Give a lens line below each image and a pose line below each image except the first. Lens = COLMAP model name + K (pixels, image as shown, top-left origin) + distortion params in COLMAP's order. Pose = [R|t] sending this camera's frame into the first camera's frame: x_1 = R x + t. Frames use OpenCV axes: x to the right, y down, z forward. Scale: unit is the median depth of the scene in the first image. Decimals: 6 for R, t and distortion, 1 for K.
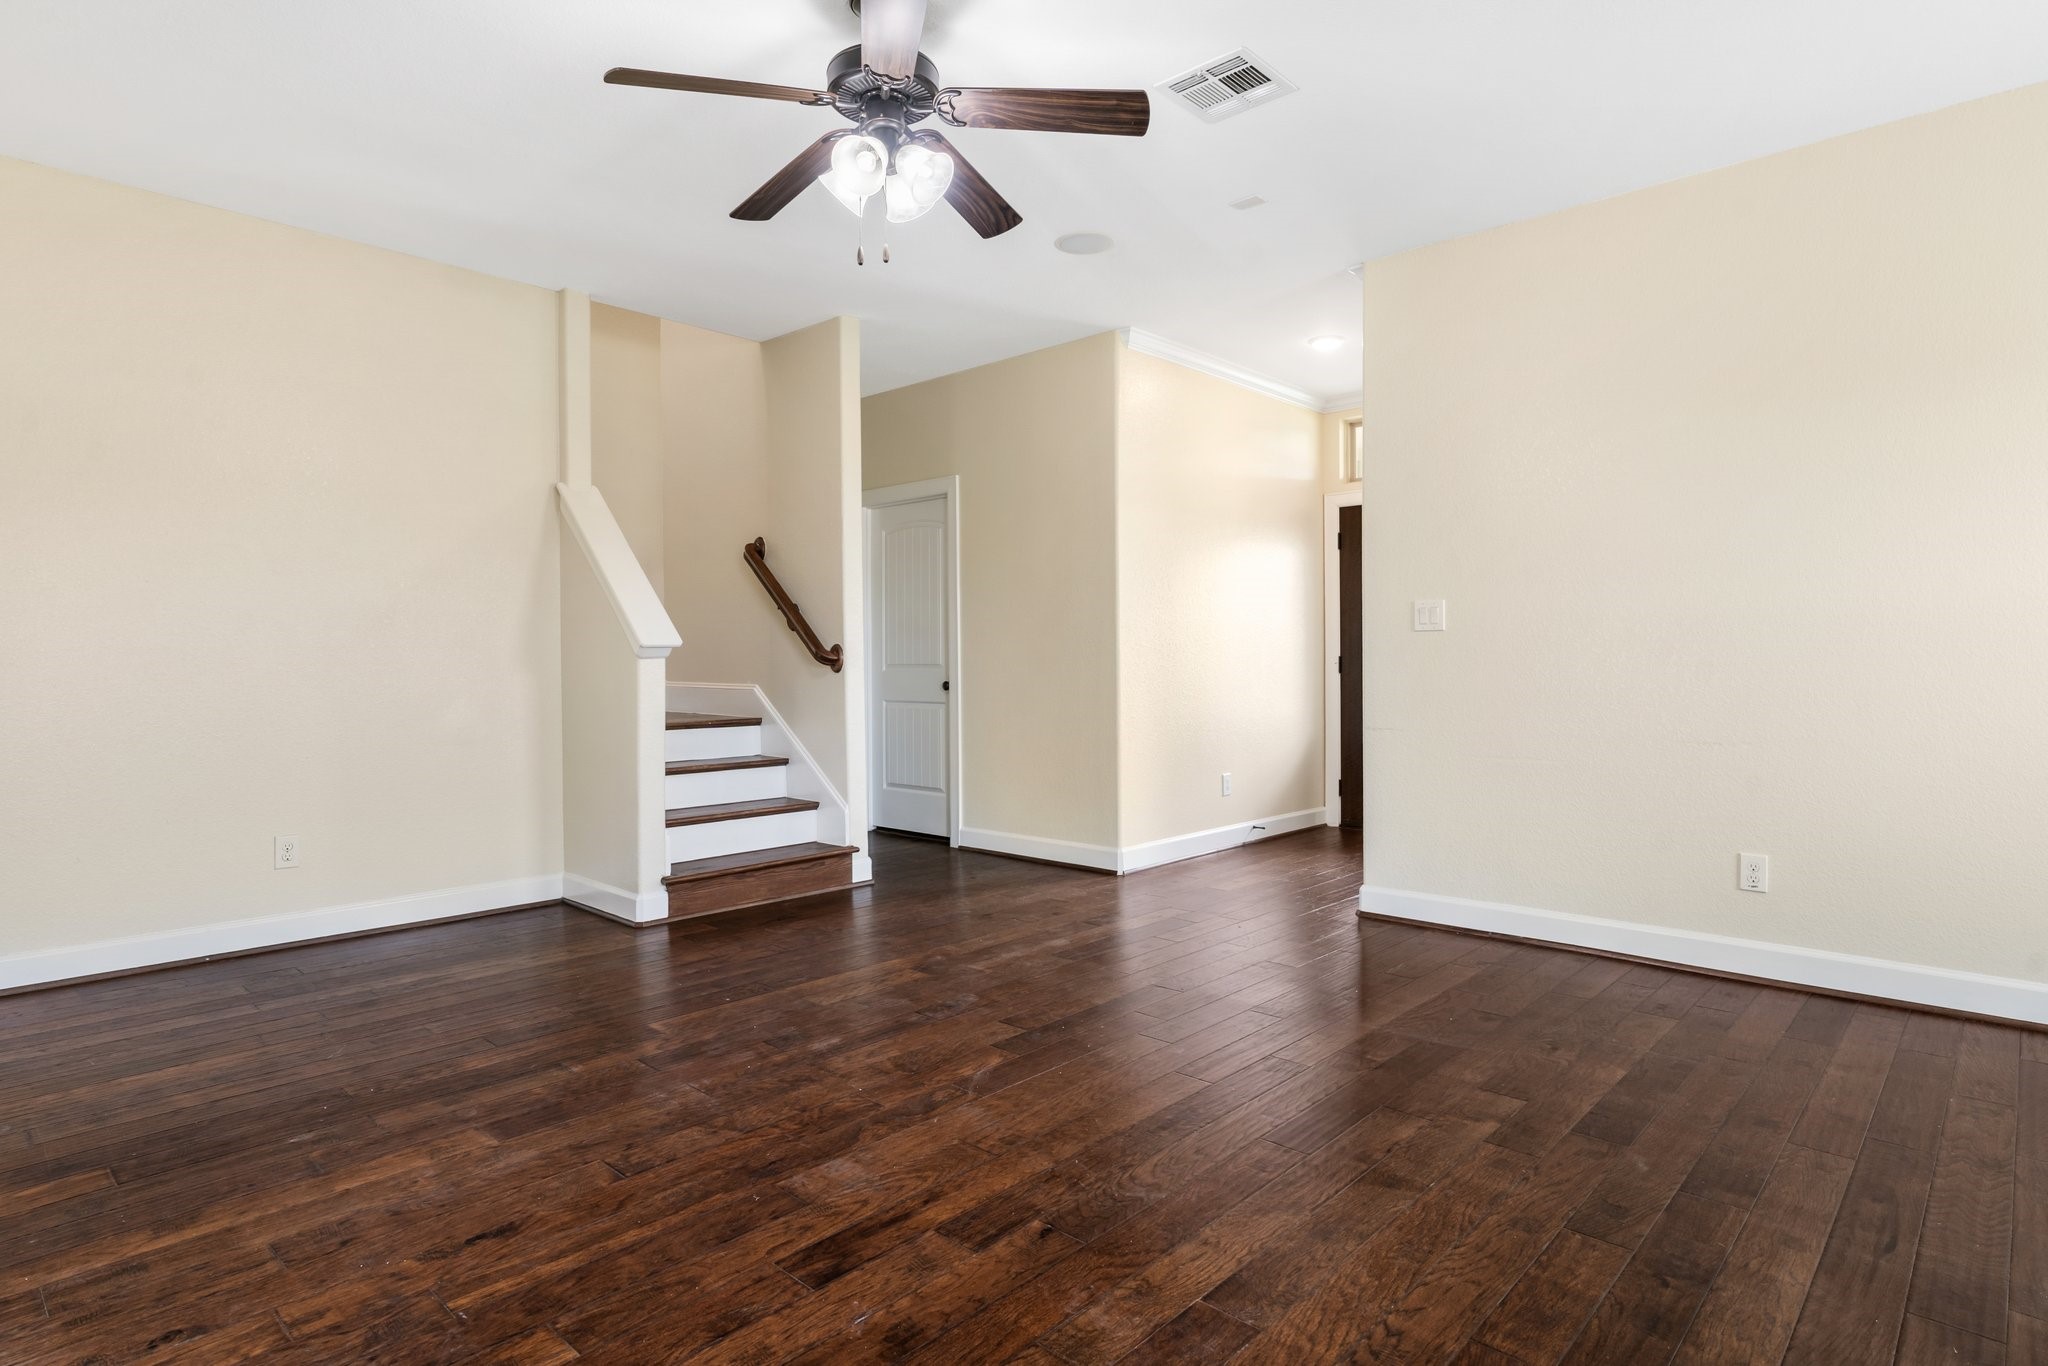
lens RADIAL K [[1063.8, 0, 1021.7], [0, 1063.8, 654.4], [0, 0, 1]] dist [-0.004641, 0.001786]
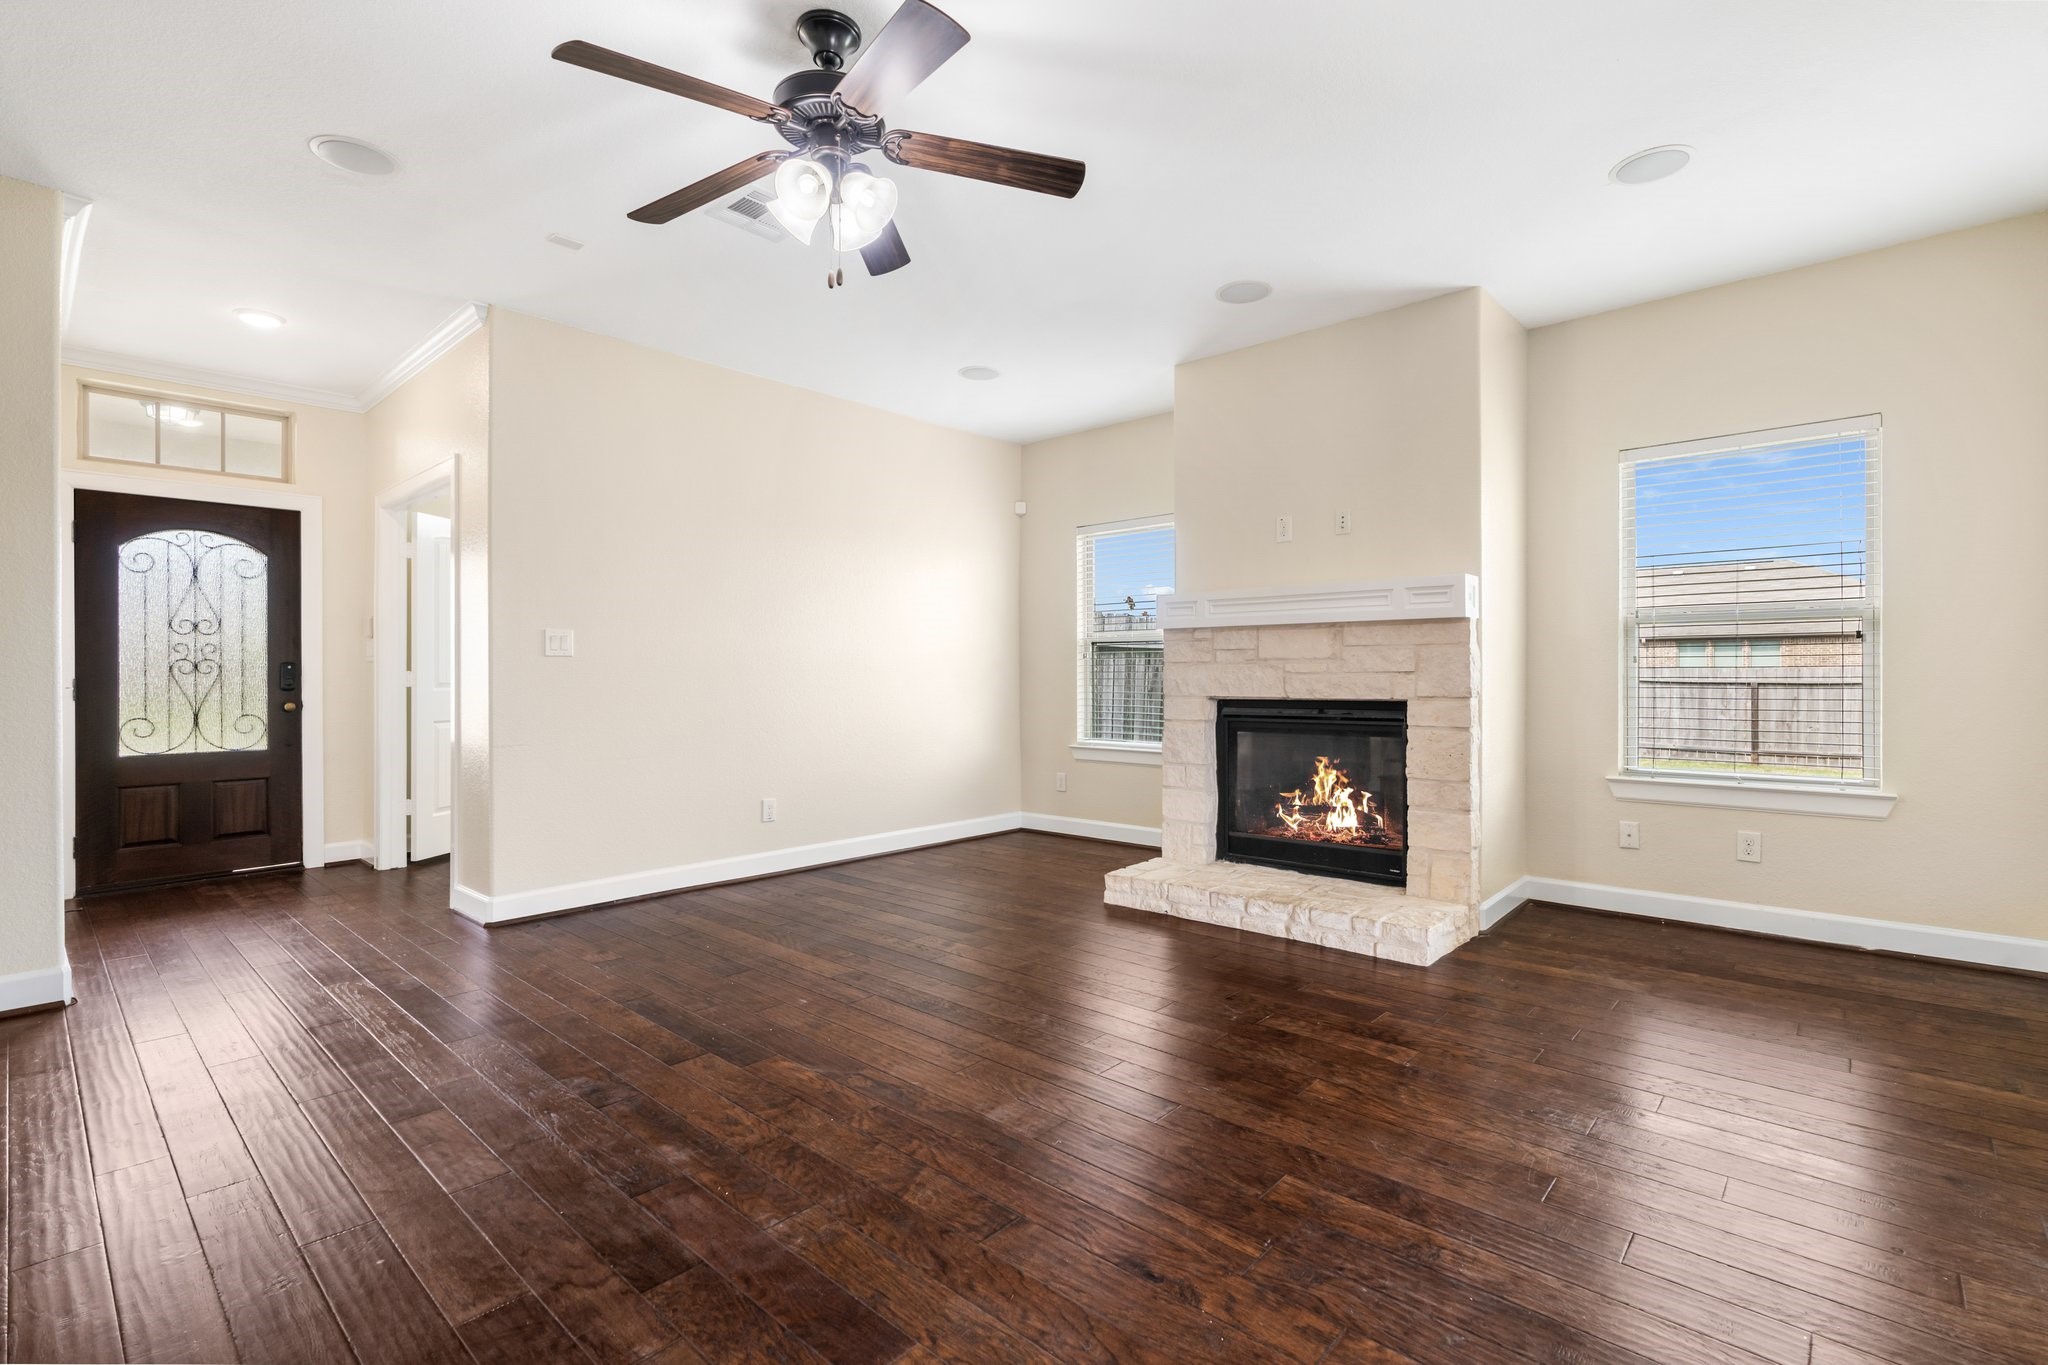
lens RADIAL K [[958.6, 0, 986.0], [0, 958.6, 654.5], [0, 0, 1]] dist [-0.006750, 0.000764]
pose [[-0.000952, 0.027510, 0.999621, -0.789043], [-0.001697, 0.999620, -0.027511, 0.004364], [-0.999998, -0.001722, -0.000905, 0.650433]]
